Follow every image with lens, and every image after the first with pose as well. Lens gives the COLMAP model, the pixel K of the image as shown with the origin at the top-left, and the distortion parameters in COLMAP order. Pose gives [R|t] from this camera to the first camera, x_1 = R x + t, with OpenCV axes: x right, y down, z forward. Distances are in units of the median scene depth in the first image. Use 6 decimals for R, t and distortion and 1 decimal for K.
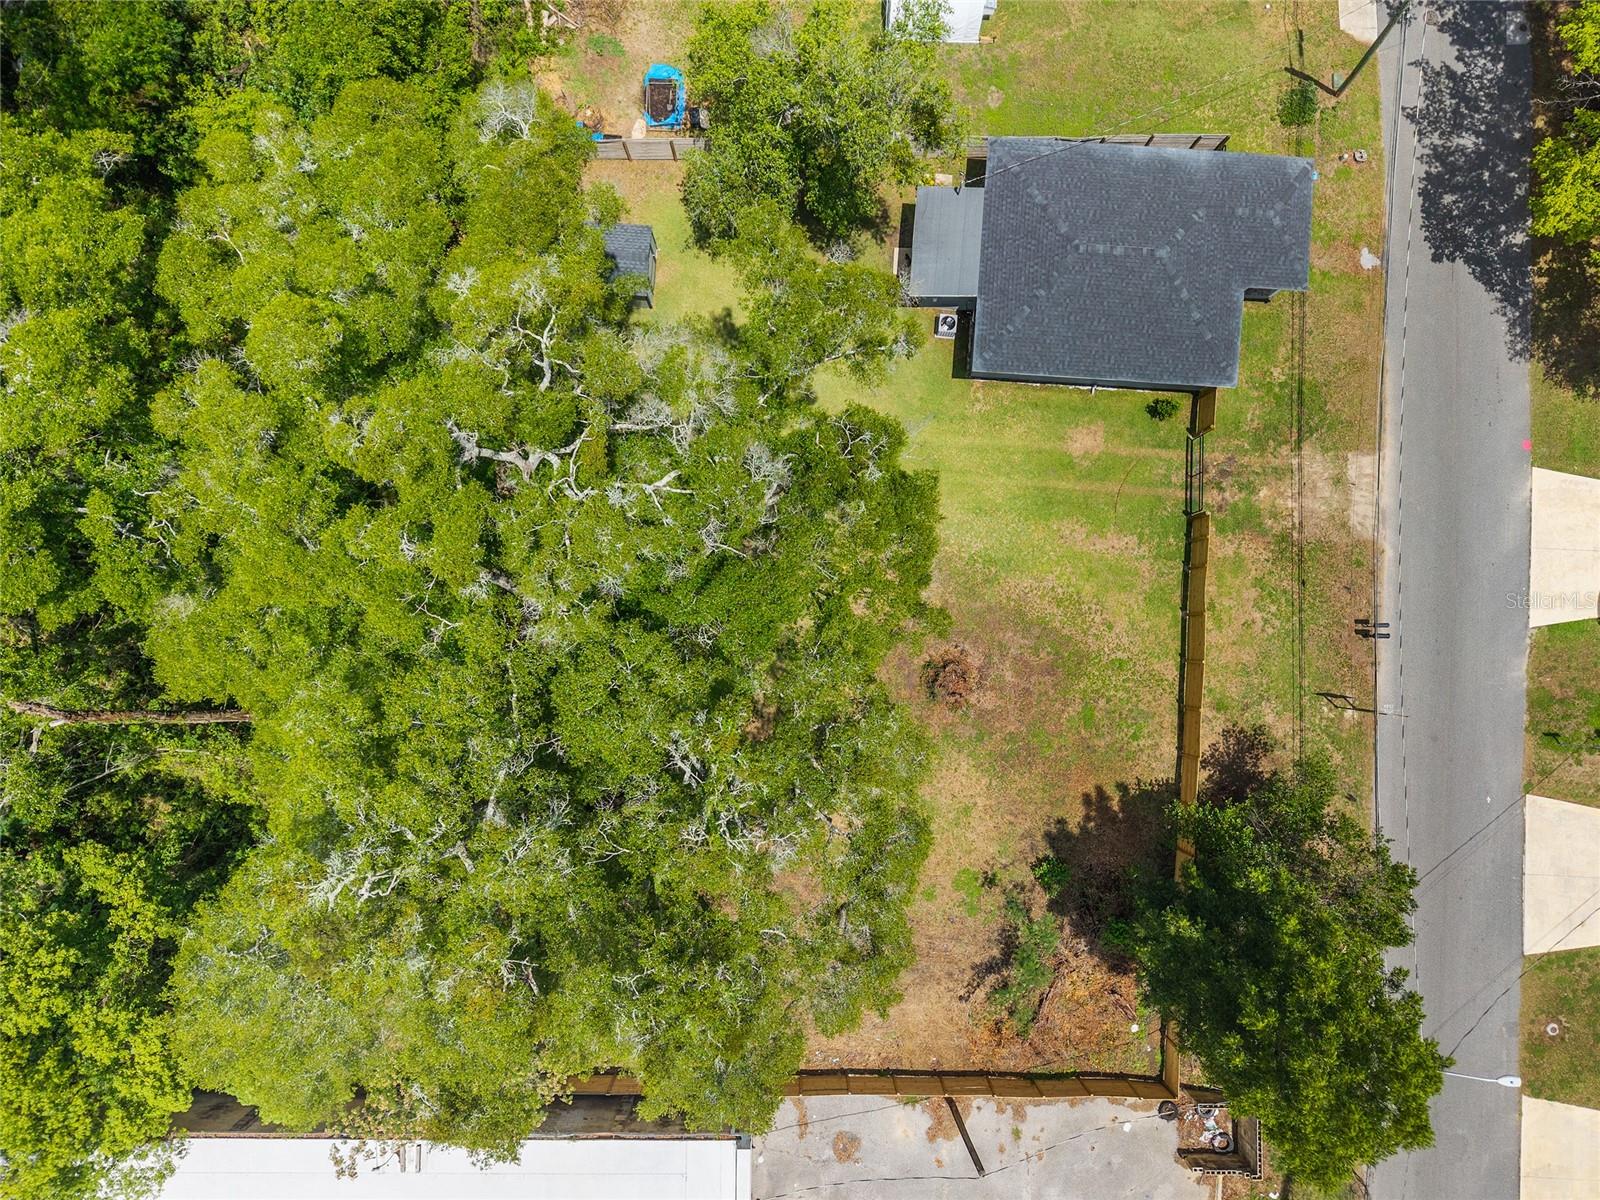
lens RADIAL K [[1107.2, 0, 800.0], [0, 1107.2, 600.0], [0, 0, 1]] dist [0.005548, -0.000541]
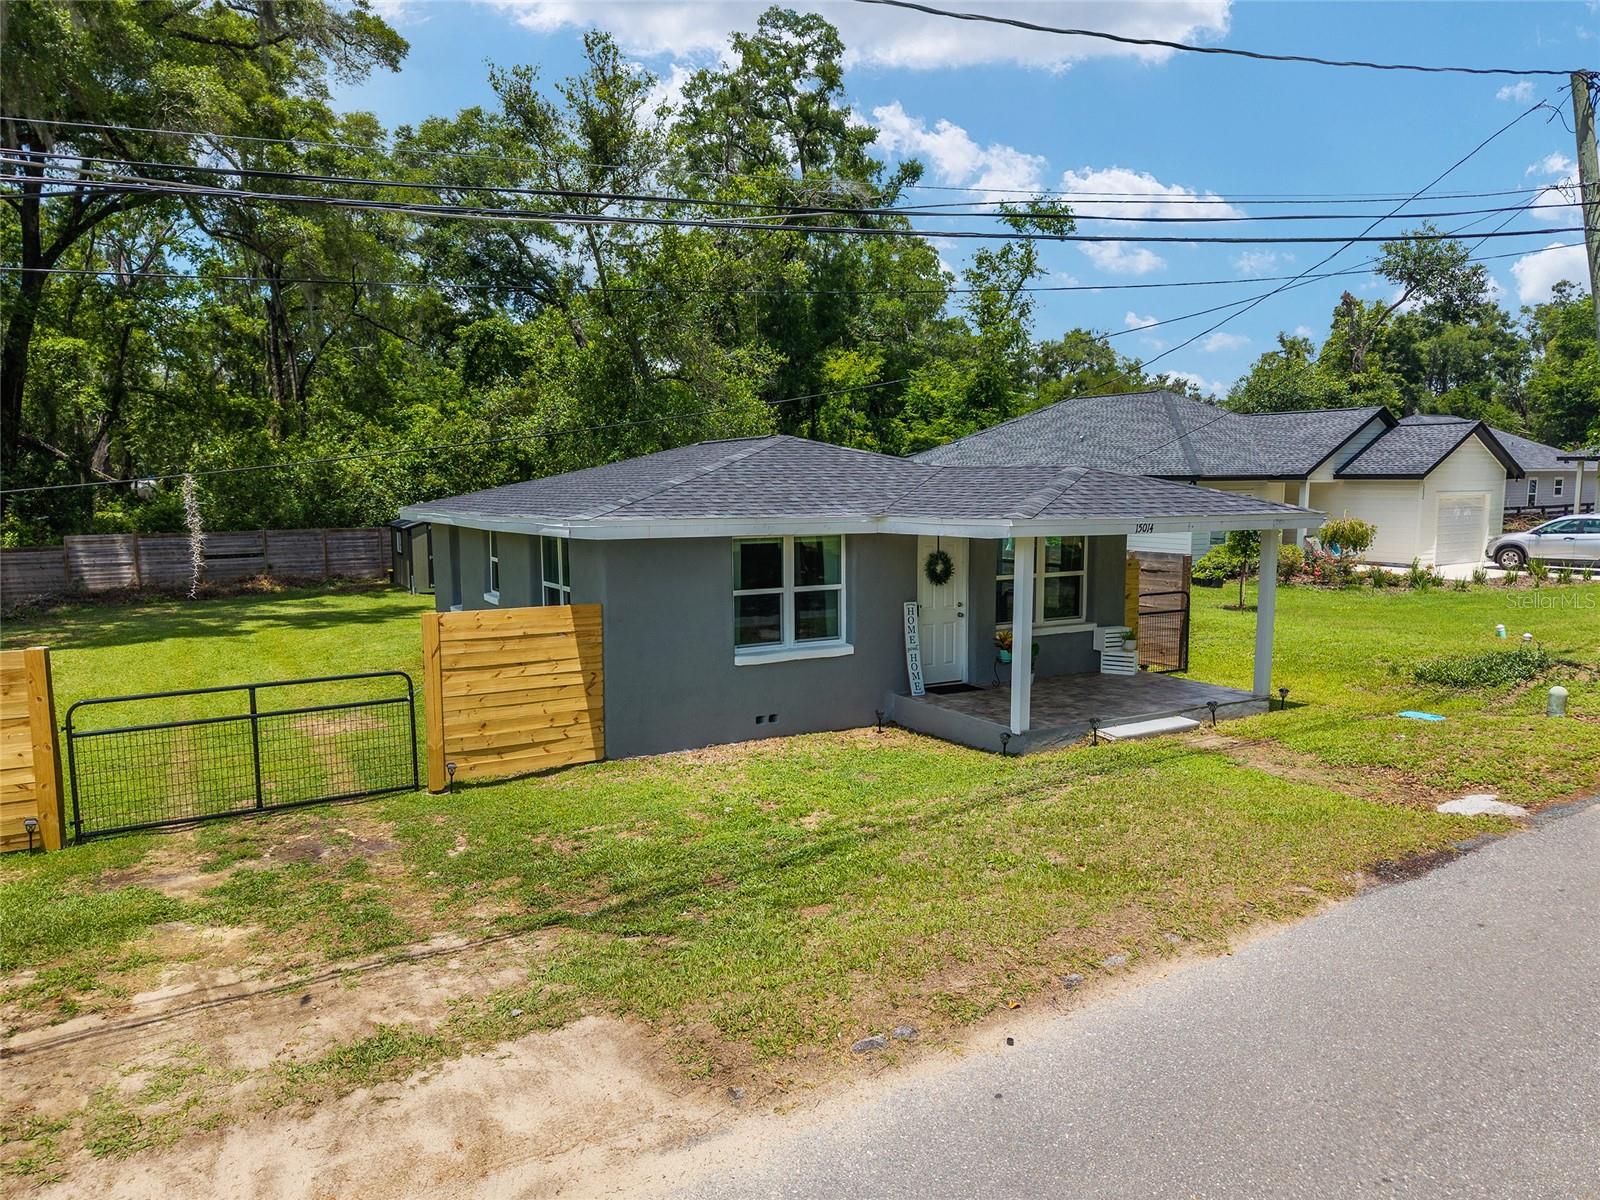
lens RADIAL K [[1078.6, 0, 799.3], [0, 1078.6, 600.9], [0, 0, 1]] dist [0.024729, -0.029648]
pose [[0.553984, 0.077861, -0.828878, 0.616417], [-0.830971, 0.112553, -0.544810, -0.085197], [0.050873, 0.990590, 0.127053, 0.933167]]
